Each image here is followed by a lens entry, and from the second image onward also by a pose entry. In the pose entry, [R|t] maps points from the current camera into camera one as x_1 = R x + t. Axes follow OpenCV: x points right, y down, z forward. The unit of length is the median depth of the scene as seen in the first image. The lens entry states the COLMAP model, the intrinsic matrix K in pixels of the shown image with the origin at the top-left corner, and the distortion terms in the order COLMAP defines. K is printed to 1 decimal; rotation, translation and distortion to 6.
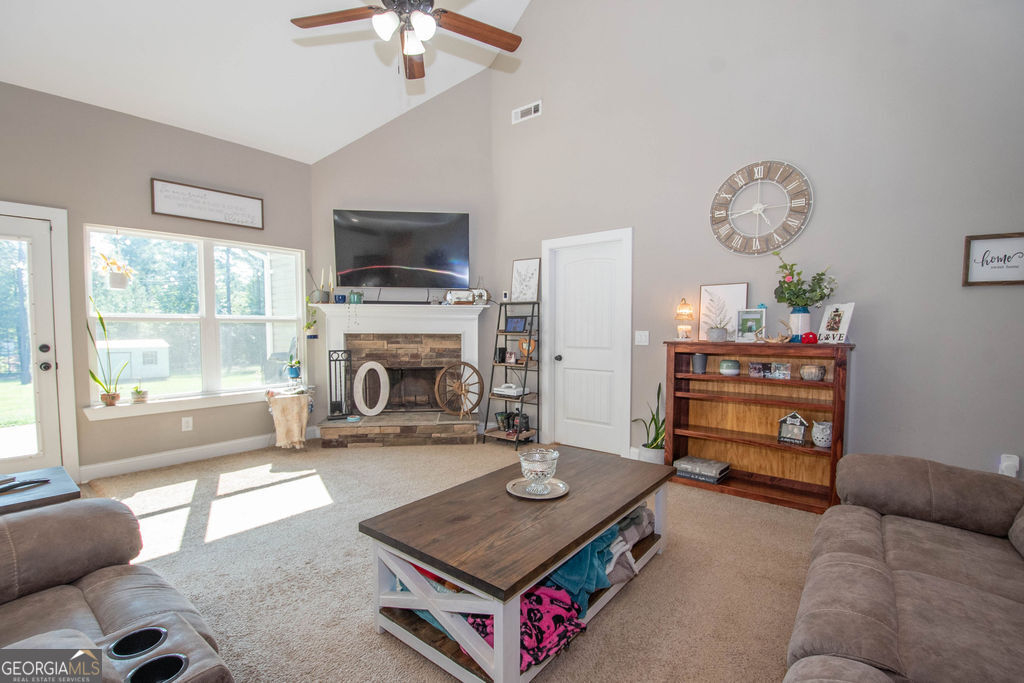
lens RADIAL K [[463.2, 0, 532.7], [0, 463.2, 358.5], [0, 0, 1]] dist [-0.006801, -0.008152]
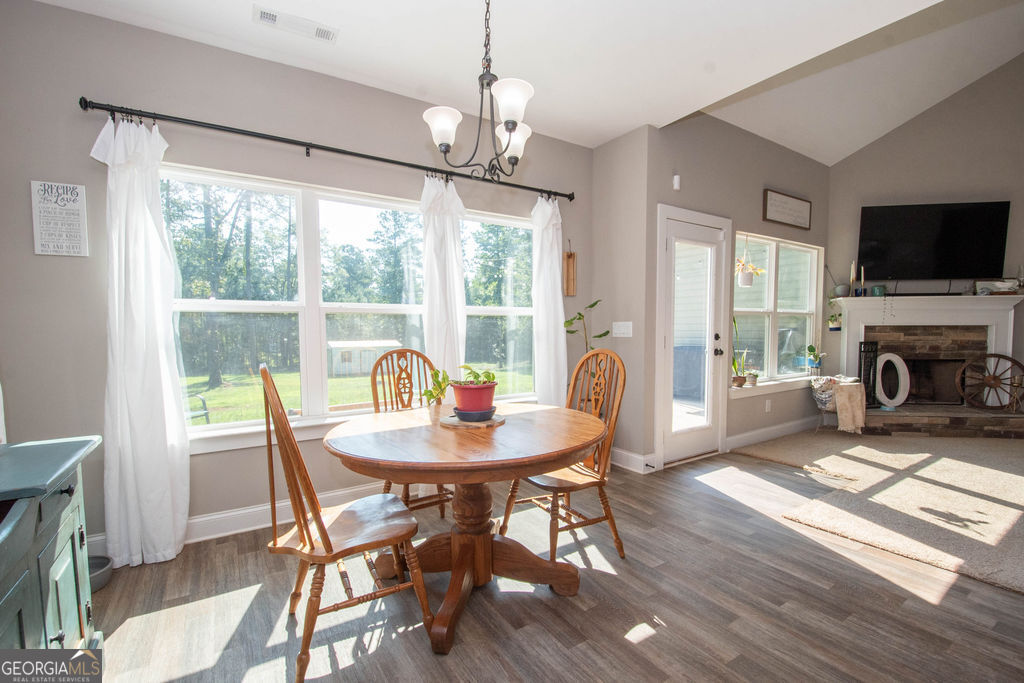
lens RADIAL K [[463.2, 0, 499.9], [0, 463.2, 363.2], [0, 0, 1]] dist [-0.006801, -0.008152]
pose [[0.948588, 0.012273, -0.316277, -0.895899], [-0.010414, 0.999917, 0.007566, 0.031944], [0.316343, -0.003884, 0.948637, -0.242700]]
